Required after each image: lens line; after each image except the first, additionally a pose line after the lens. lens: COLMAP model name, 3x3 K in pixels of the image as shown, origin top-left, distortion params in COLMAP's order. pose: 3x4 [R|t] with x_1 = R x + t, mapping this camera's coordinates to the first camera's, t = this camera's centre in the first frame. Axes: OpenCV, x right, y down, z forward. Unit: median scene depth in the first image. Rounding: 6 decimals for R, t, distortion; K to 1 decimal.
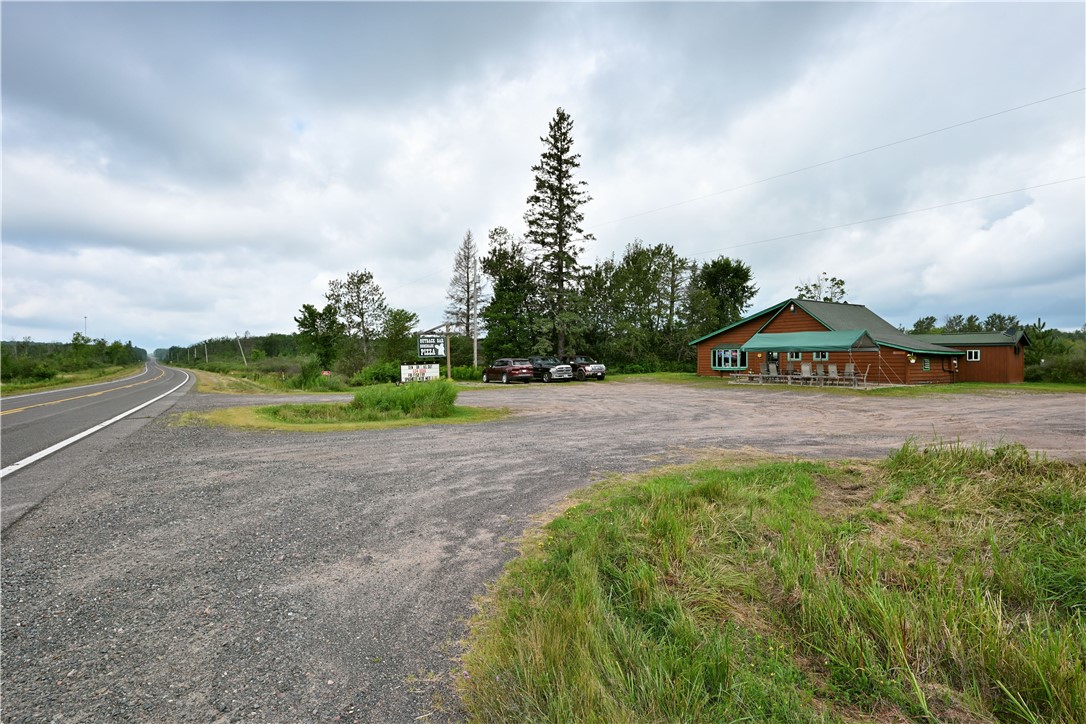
lens RADIAL K [[537.4, 0, 542.5], [0, 537.4, 361.4], [0, 0, 1]] dist [0.003008, -0.000381]
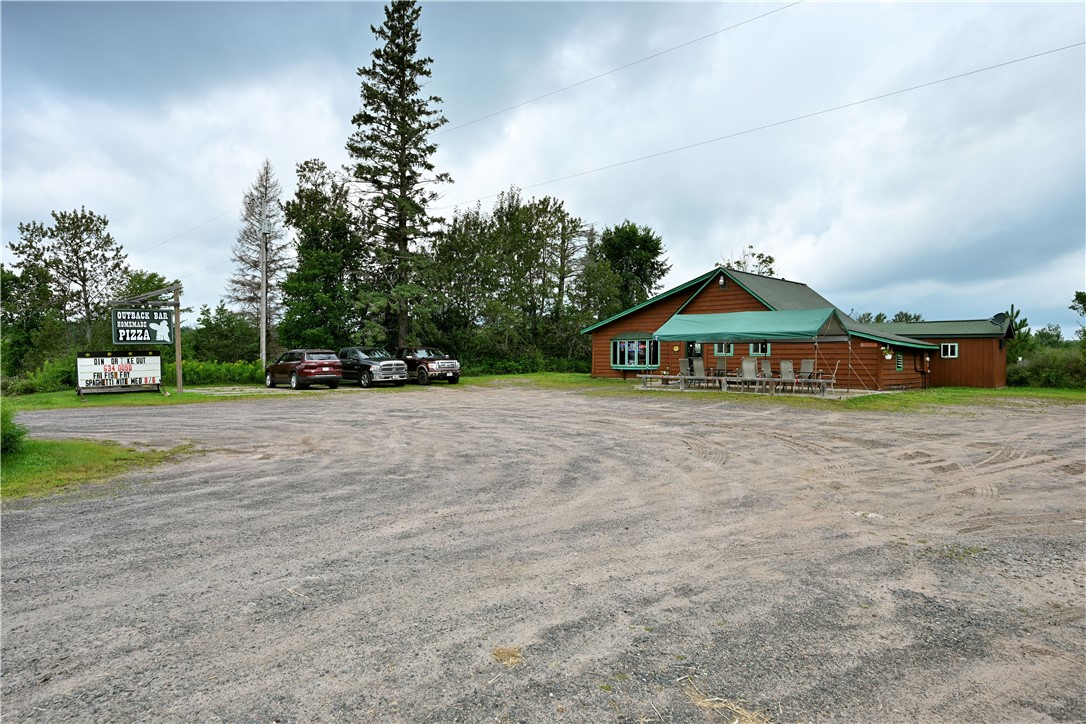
lens RADIAL K [[617.0, 0, 540.5], [0, 617.0, 360.6], [0, 0, 1]] dist [-0.001535, 0.000160]
pose [[0.982633, 0.006885, 0.185430, 0.075086], [-0.006953, 0.999976, -0.000284, 0.005788], [-0.185427, -0.001011, 0.982657, 0.226993]]
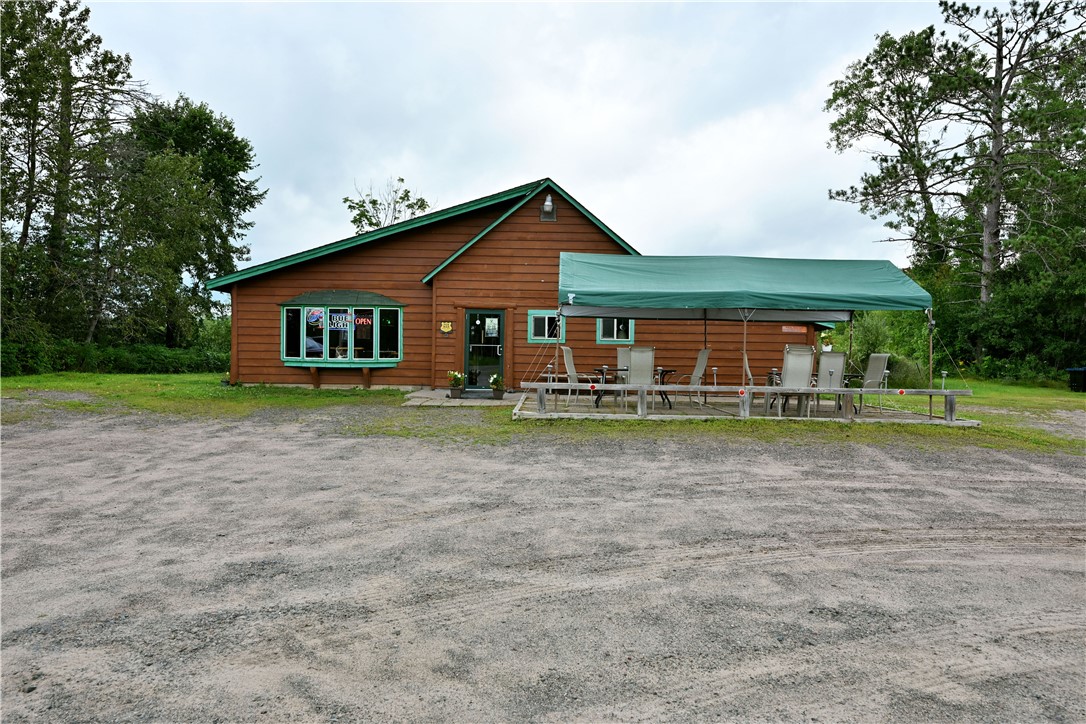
lens RADIAL K [[728.8, 0, 541.3], [0, 728.8, 375.5], [0, 0, 1]] dist [-0.002295, -0.005827]
pose [[0.581440, -0.010554, 0.813521, 0.037597], [-0.015105, 0.999603, 0.023764, 0.008627], [-0.813449, -0.026106, 0.581050, 0.628596]]
